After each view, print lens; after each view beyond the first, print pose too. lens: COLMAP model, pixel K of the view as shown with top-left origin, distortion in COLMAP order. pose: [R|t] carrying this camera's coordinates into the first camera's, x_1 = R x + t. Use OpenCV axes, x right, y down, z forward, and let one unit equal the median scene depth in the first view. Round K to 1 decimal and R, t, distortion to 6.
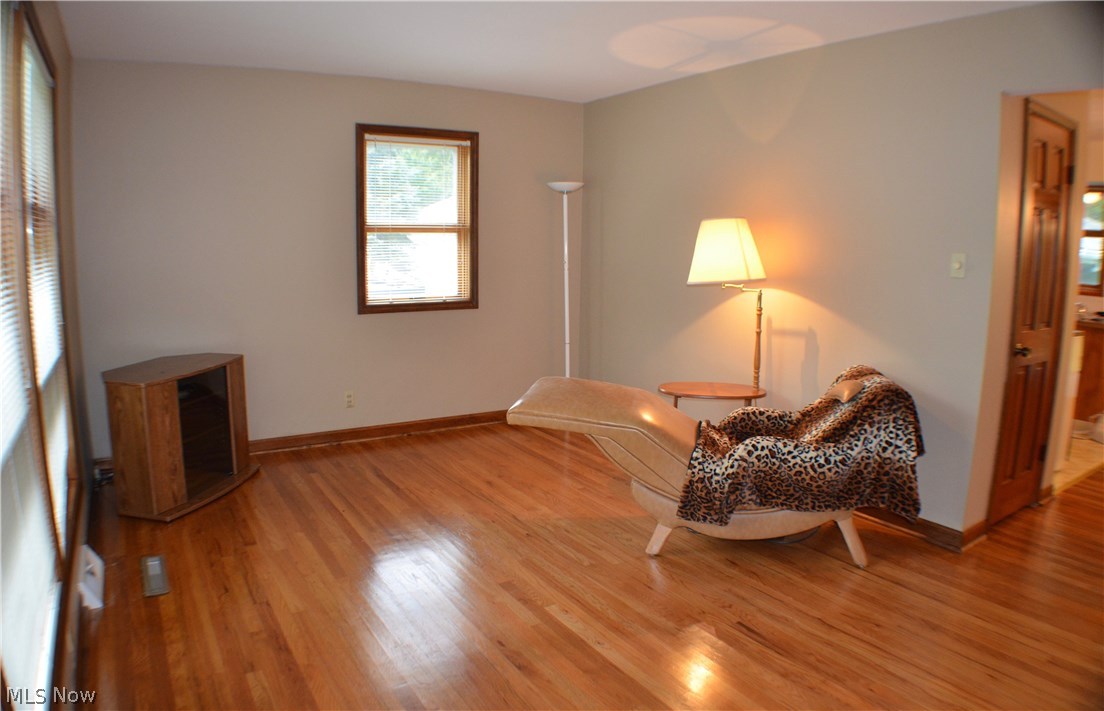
lens RADIAL K [[715.5, 0, 552.0], [0, 715.5, 355.5], [0, 0, 1]] dist [-0.154618, -0.000427]
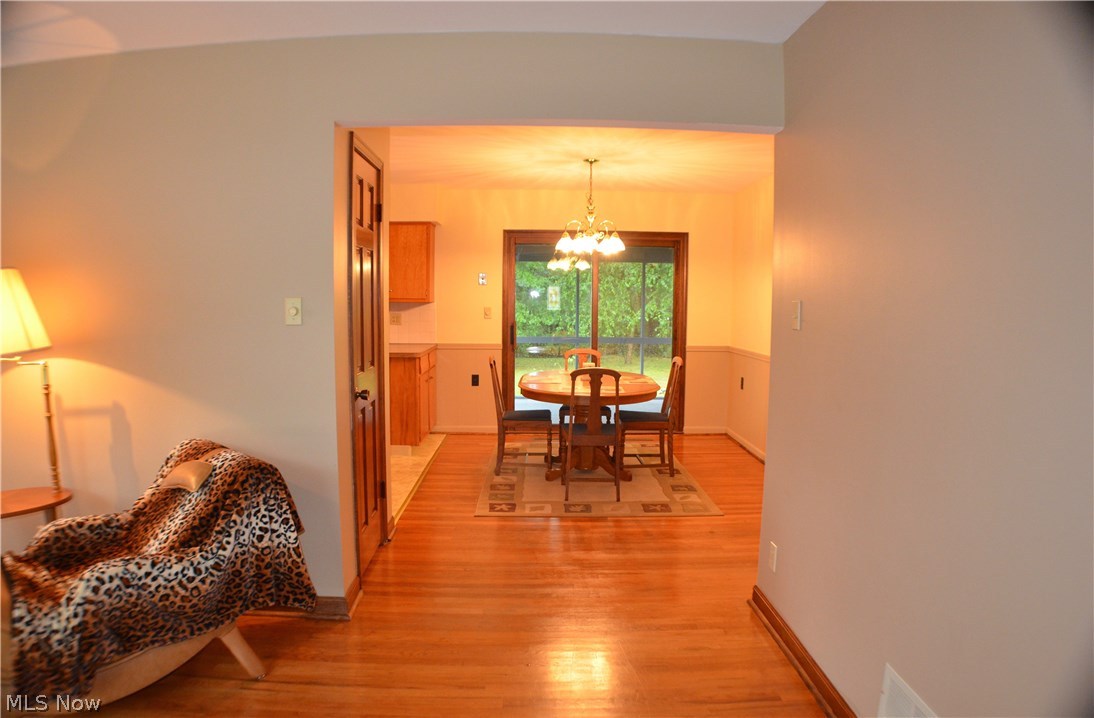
lens RADIAL K [[706.8, 0, 547.2], [0, 706.8, 355.0], [0, 0, 1]] dist [-0.178709, 0.034635]
pose [[0.511687, -0.087288, 0.854726, -0.017483], [0.142877, 0.989619, 0.015530, -0.043711], [-0.847209, 0.114174, 0.518846, 0.246690]]
